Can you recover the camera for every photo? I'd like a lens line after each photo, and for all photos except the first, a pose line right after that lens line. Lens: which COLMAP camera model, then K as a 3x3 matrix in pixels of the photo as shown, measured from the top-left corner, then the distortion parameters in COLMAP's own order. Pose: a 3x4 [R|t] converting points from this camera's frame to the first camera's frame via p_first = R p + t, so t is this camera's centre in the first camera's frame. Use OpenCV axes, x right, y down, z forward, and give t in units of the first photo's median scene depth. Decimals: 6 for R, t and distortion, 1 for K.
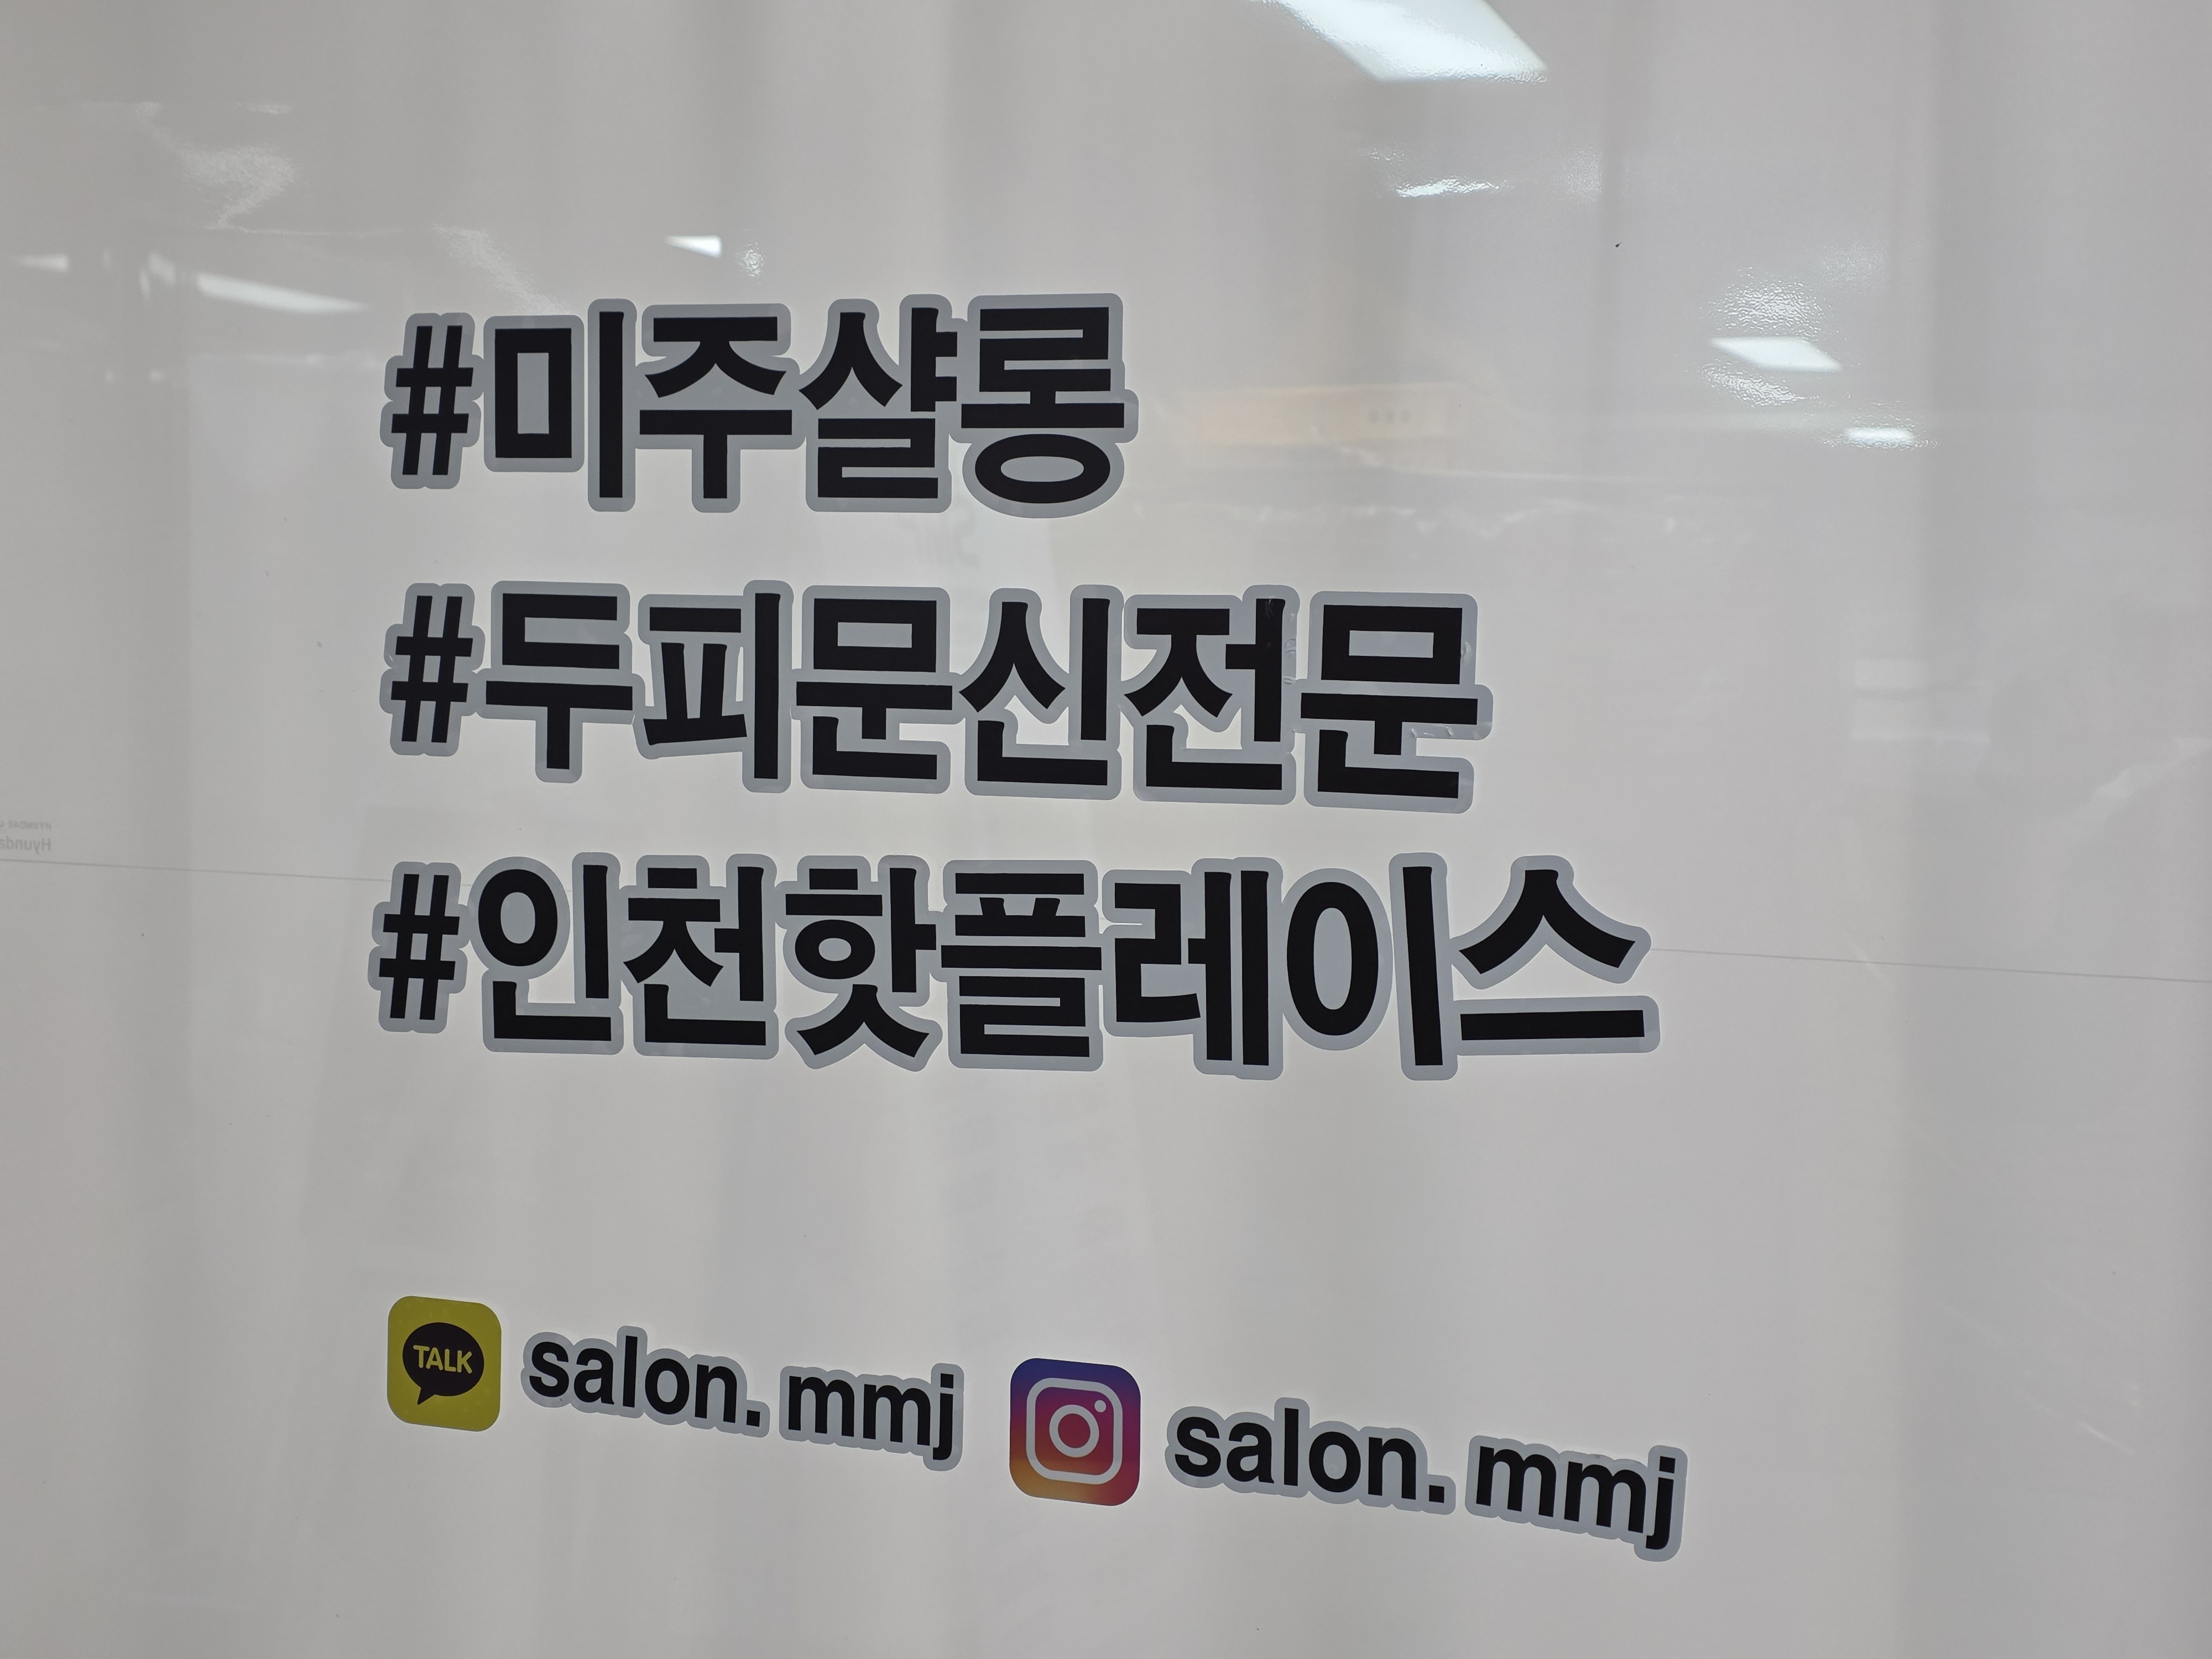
lens RADIAL K [[2975.4, 0, 1106.2], [0, 2975.4, 824.3], [0, 0, 1]] dist [0.052400, 0.000000]
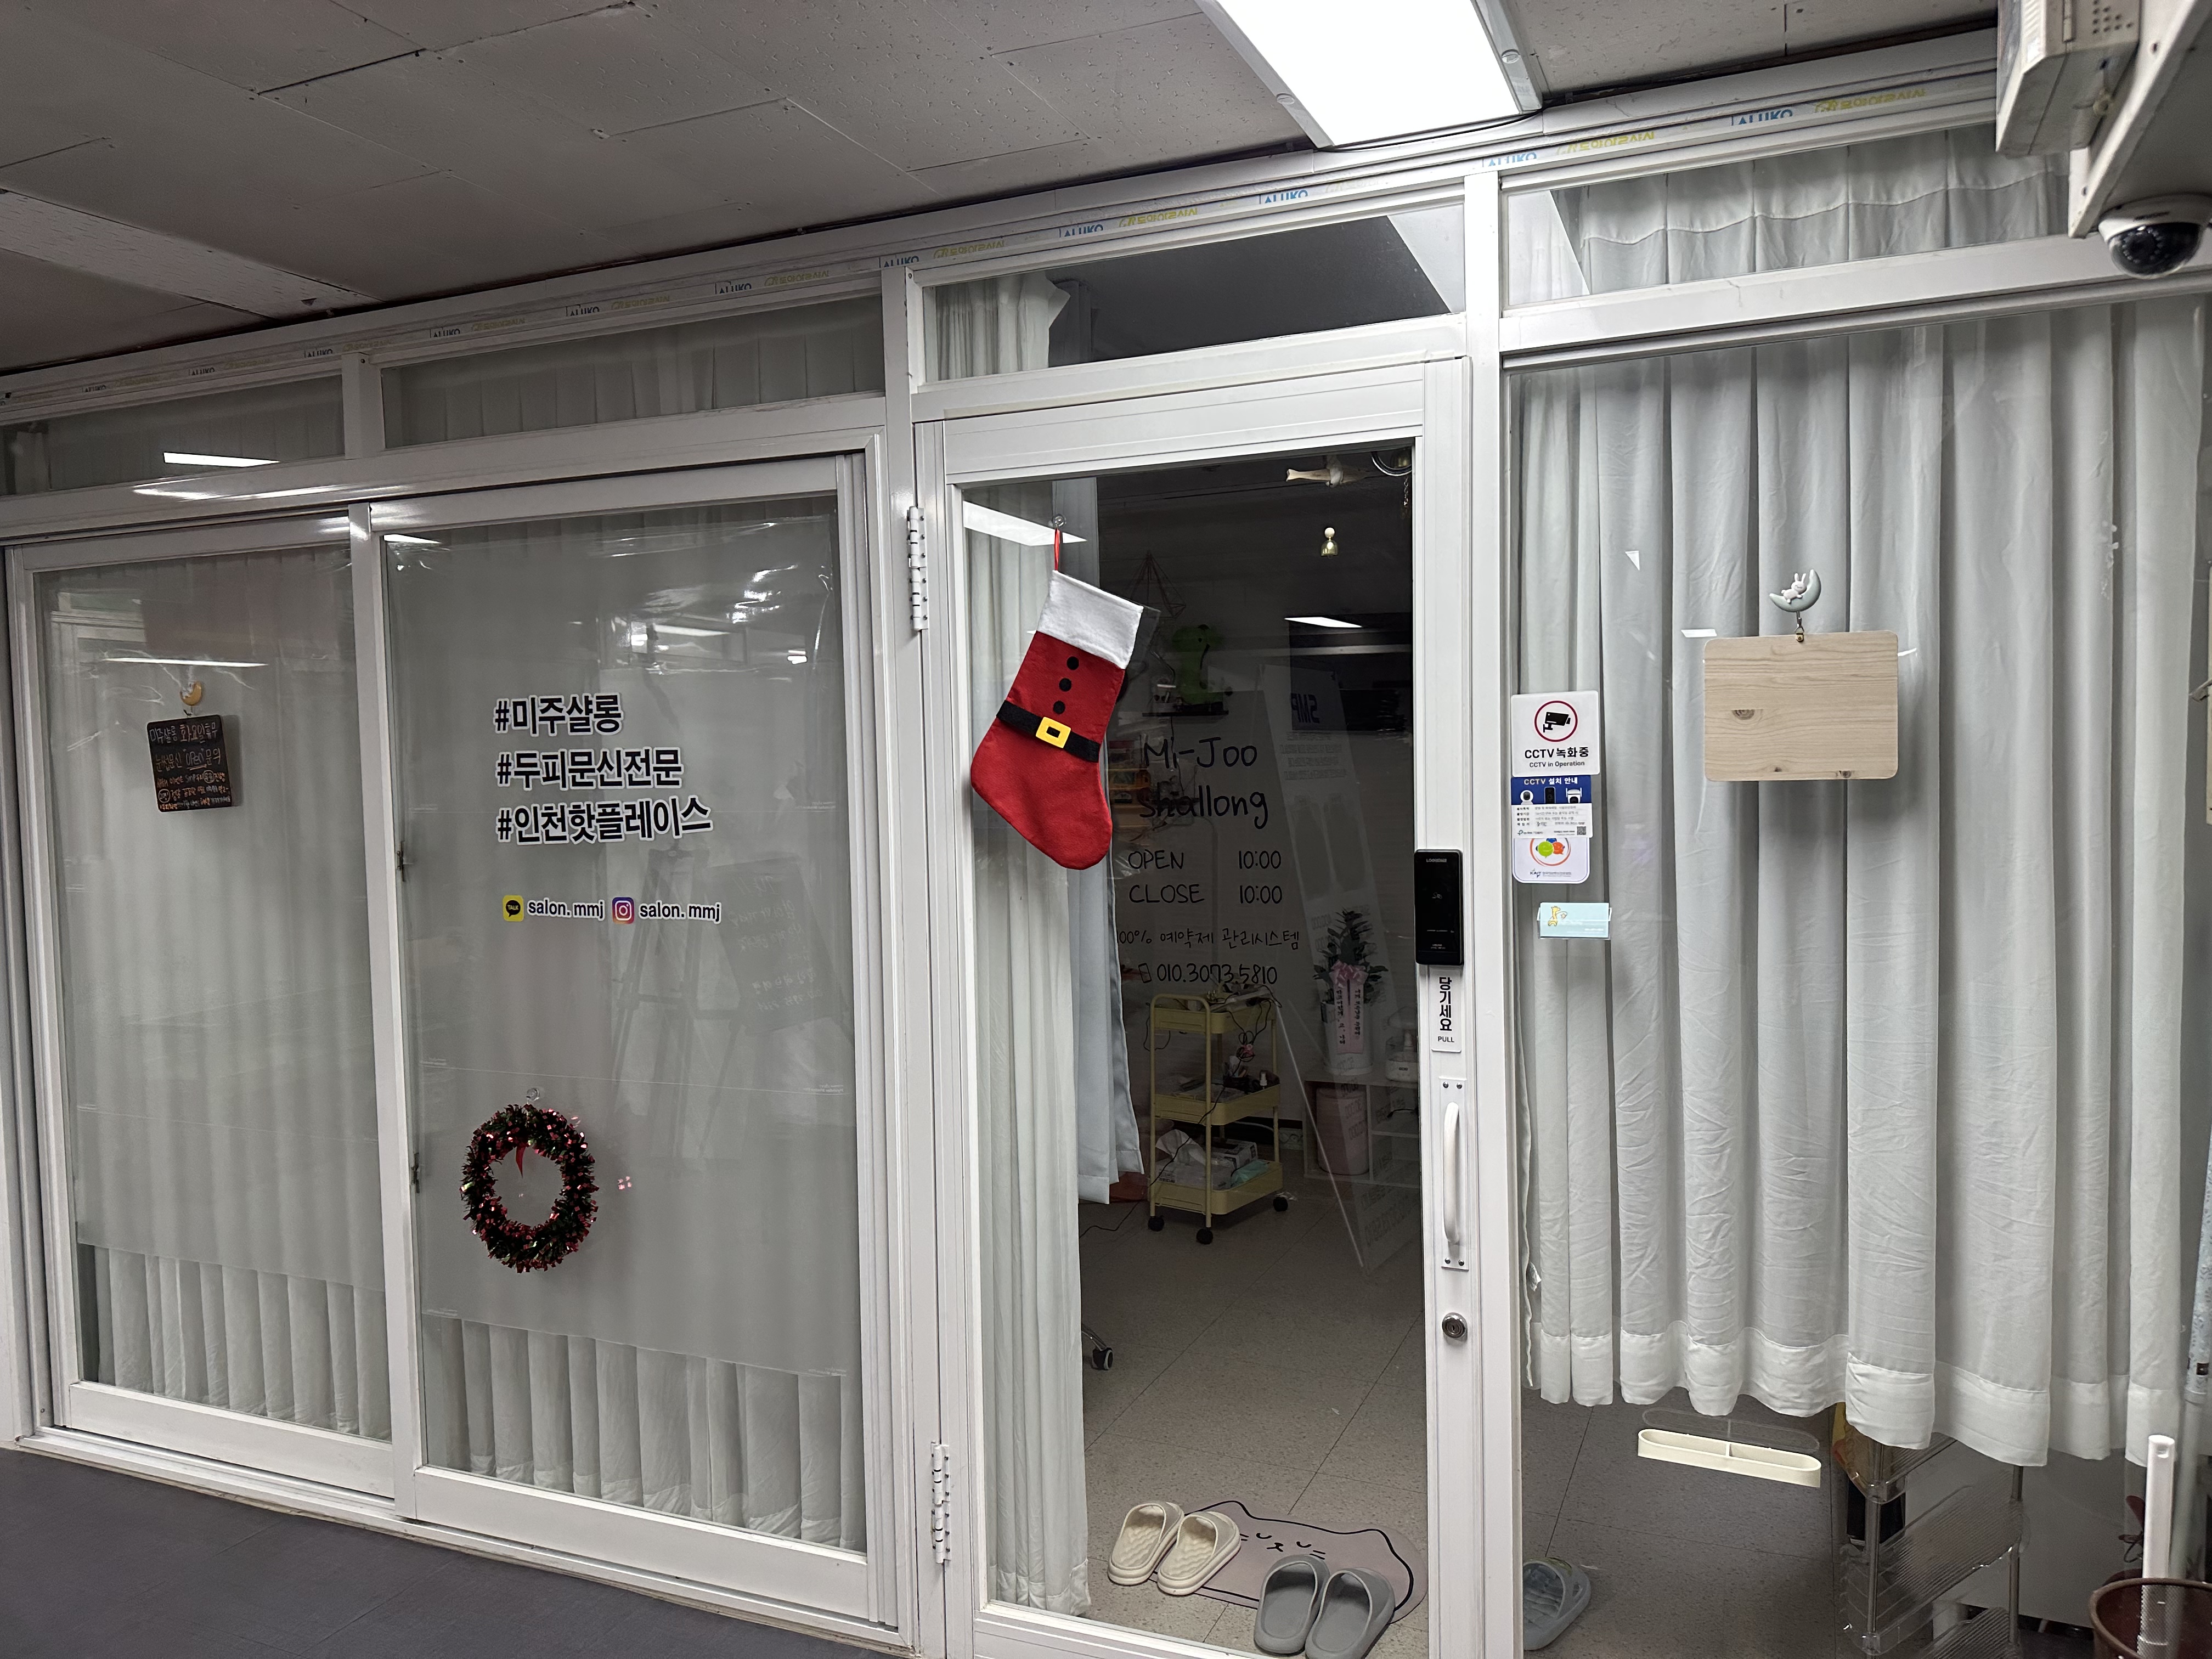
lens RADIAL K [[1552.2, 0, 1106.4], [0, 1552.2, 838.3], [0, 0, 1]] dist [0.000149, -0.000192]
pose [[0.998347, -0.037356, -0.043683, 0.947778], [0.037226, 0.999300, -0.003795, 0.118447], [0.043794, 0.002163, 0.999038, -1.654468]]
